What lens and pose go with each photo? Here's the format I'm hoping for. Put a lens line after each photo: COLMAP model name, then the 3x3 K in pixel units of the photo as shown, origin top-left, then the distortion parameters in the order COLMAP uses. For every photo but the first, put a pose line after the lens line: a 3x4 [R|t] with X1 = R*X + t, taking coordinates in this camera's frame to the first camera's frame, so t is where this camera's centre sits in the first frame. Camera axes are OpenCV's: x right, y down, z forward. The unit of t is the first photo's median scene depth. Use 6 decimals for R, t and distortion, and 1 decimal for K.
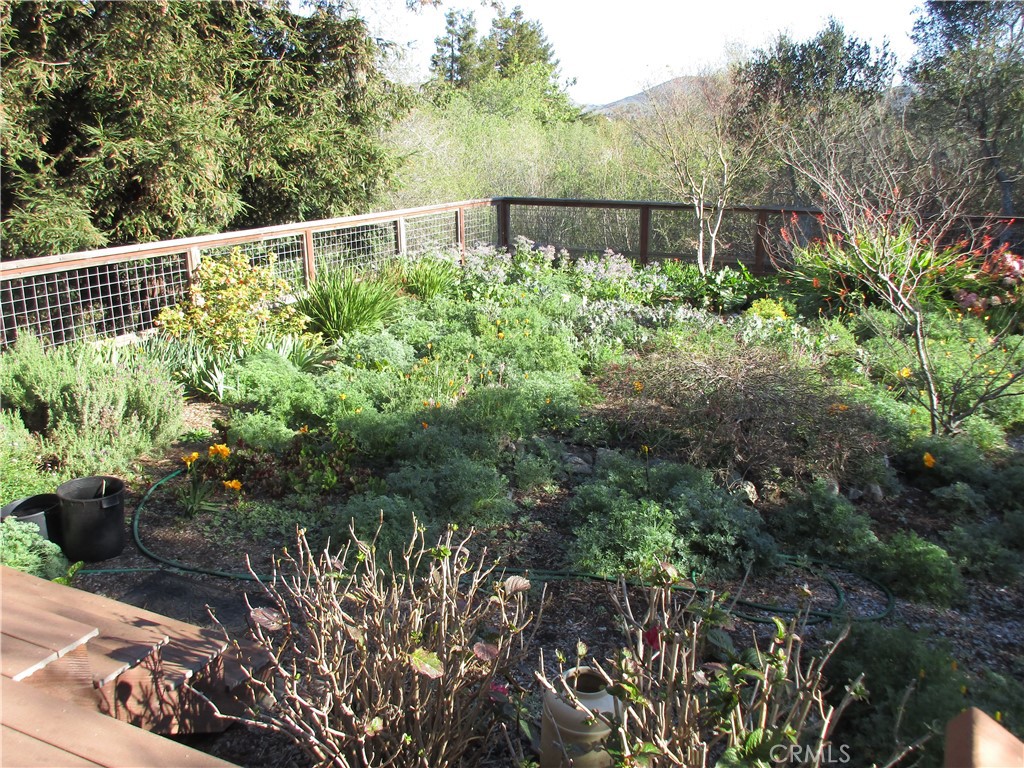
lens RADIAL K [[855.2, 0, 512.0], [0, 855.2, 384.0], [0, 0, 1]] dist [-0.003606, -0.004016]
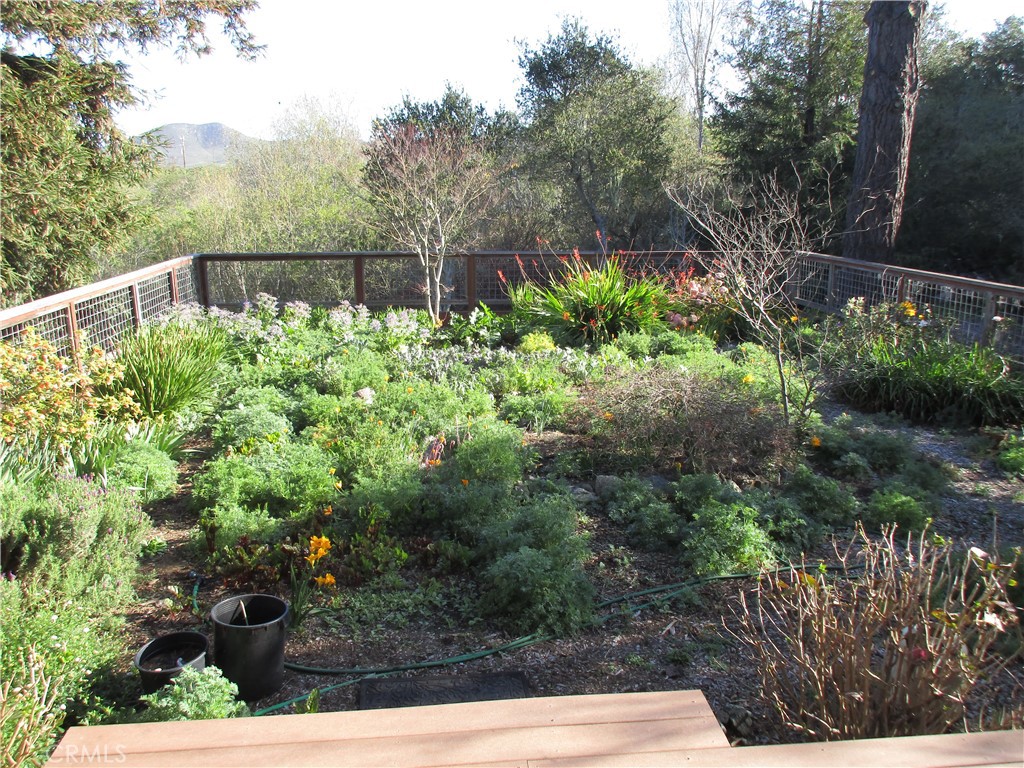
lens RADIAL K [[855.2, 0, 512.0], [0, 855.2, 384.0], [0, 0, 1]] dist [-0.003606, -0.004016]
pose [[0.867400, -0.118095, 0.483394, -0.276928], [0.142903, 0.989628, -0.014654, -0.022667], [-0.476650, 0.081789, 0.875280, 0.044609]]
